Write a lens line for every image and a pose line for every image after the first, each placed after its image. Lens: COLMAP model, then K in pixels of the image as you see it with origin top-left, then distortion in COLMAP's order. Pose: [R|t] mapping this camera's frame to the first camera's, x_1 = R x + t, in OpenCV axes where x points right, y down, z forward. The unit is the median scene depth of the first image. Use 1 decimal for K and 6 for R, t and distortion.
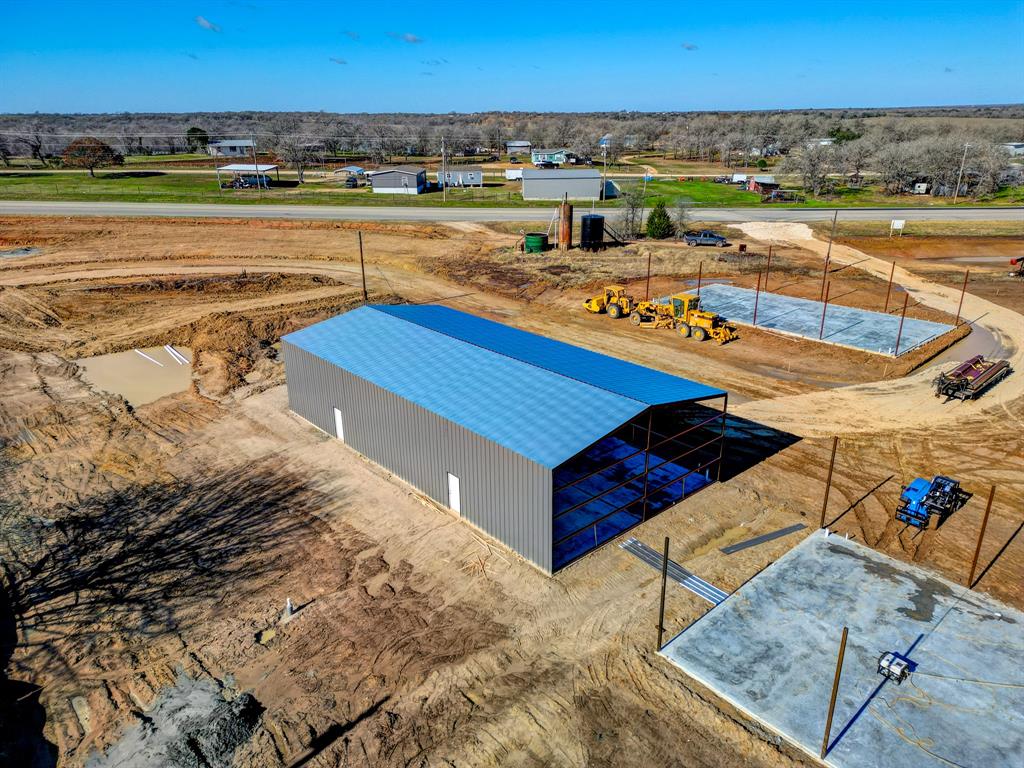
lens RADIAL K [[707.9, 0, 512.8], [0, 707.9, 390.0], [0, 0, 1]] dist [0.070696, -0.056893]
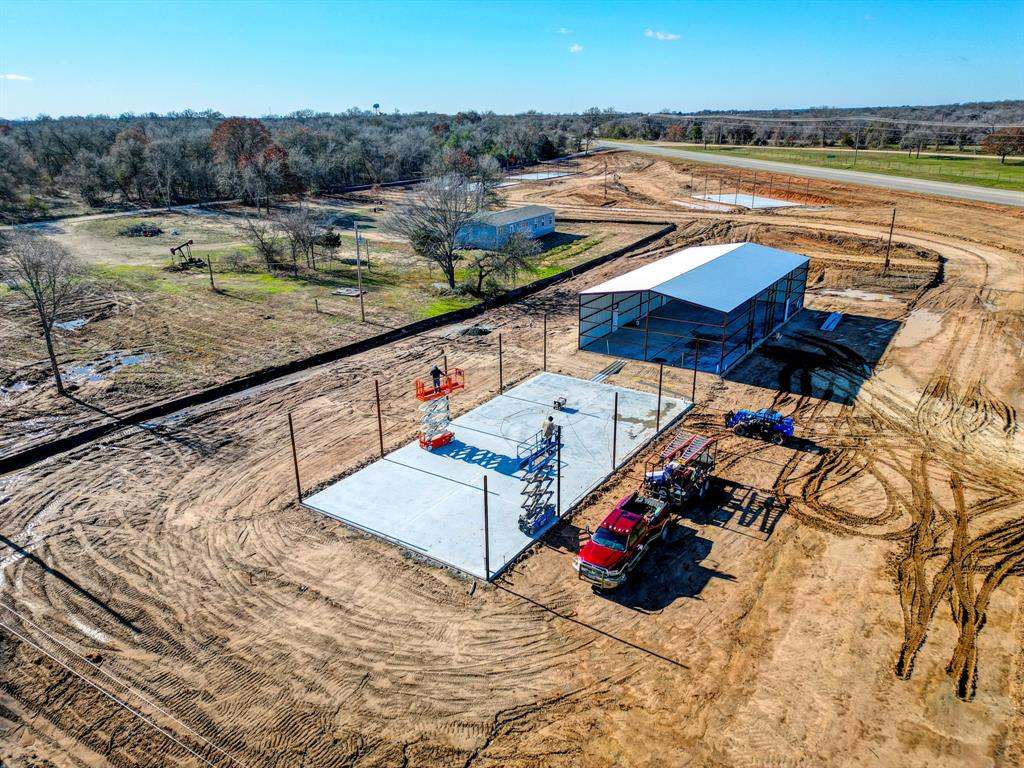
lens RADIAL K [[707.9, 0, 512.9], [0, 707.9, 392.9], [0, 0, 1]] dist [0.070696, -0.056893]
pose [[0.249954, 0.357343, -0.899905, 1.555942], [-0.338962, 0.902889, 0.264379, -0.084375], [0.906988, 0.238951, 0.346806, 0.125045]]
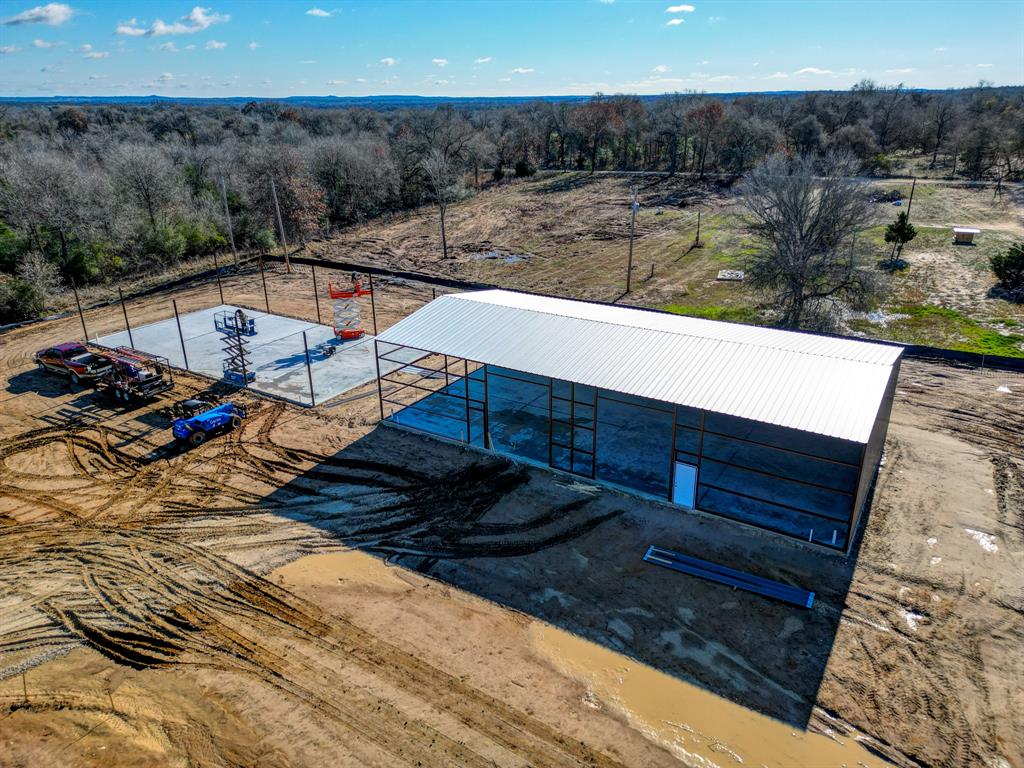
lens RADIAL K [[707.9, 0, 516.1], [0, 707.9, 392.7], [0, 0, 1]] dist [0.070696, -0.056893]
pose [[-0.958569, 0.130124, -0.253402, 0.374054], [-0.080341, 0.729960, 0.678752, -0.687735], [0.273295, 0.670989, -0.689263, 1.846309]]
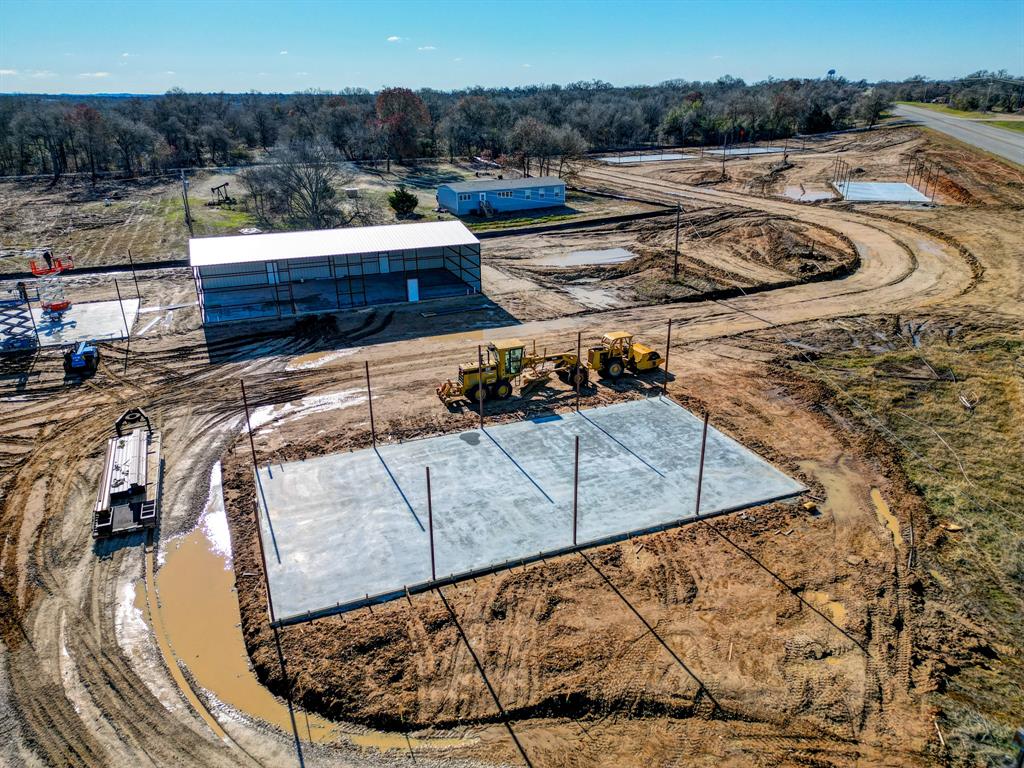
lens RADIAL K [[707.9, 0, 513.0], [0, 707.9, 384.9], [0, 0, 1]] dist [0.070696, -0.056893]
pose [[-0.334702, 0.372748, -0.865467, 1.552299], [-0.324385, 0.816730, 0.477206, -0.782995], [0.884731, 0.440467, -0.152447, 1.990195]]
